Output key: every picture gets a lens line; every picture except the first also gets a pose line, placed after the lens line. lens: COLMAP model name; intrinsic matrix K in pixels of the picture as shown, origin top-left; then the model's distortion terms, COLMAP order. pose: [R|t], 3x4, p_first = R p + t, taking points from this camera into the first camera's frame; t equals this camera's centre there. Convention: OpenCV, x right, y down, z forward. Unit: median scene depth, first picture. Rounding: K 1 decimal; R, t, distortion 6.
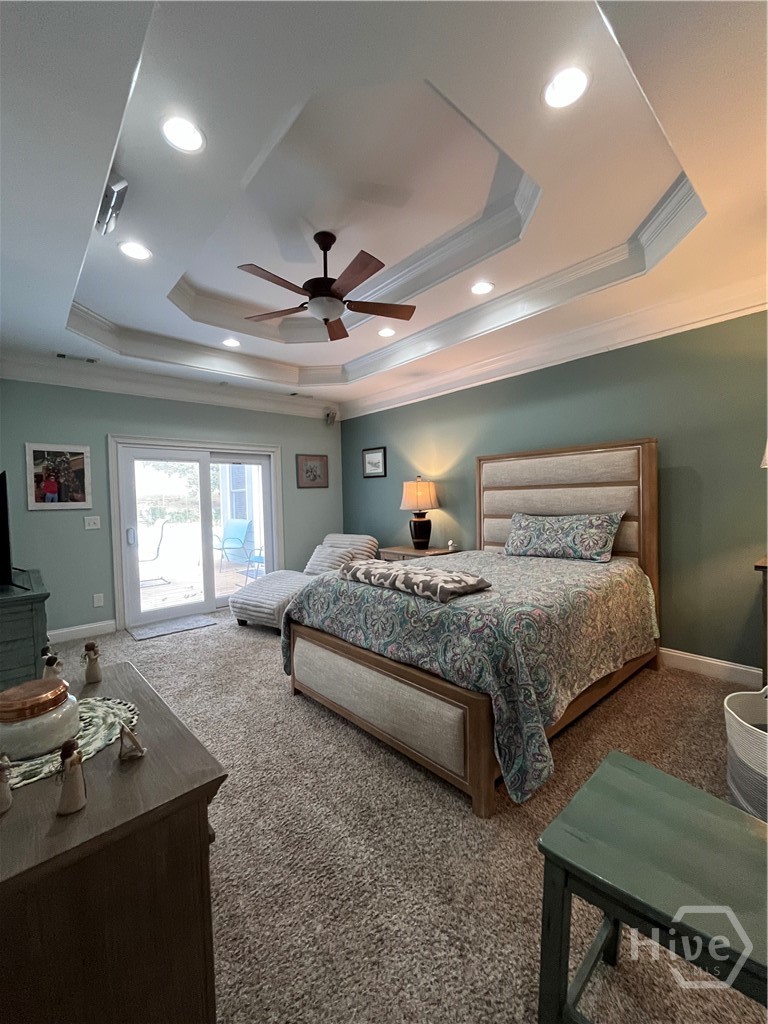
lens RADIAL K [[417.7, 0, 379.6], [0, 417.7, 510.4], [0, 0, 1]] dist [-0.001340, -0.000330]
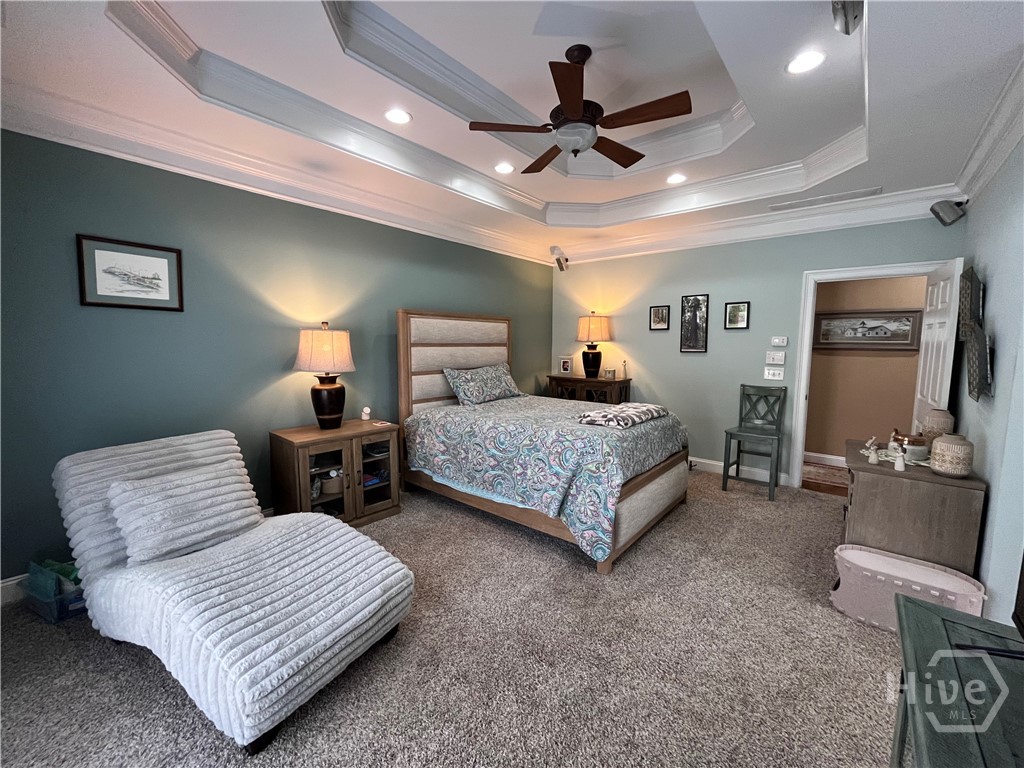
lens RADIAL K [[417.7, 0, 507.8], [0, 417.7, 384.9], [0, 0, 1]] dist [-0.001340, -0.000330]
pose [[-0.134001, -0.075778, 0.988080, -0.741837], [0.023604, 0.996545, 0.079628, -0.032321], [-0.990700, 0.033993, -0.131749, 0.941164]]
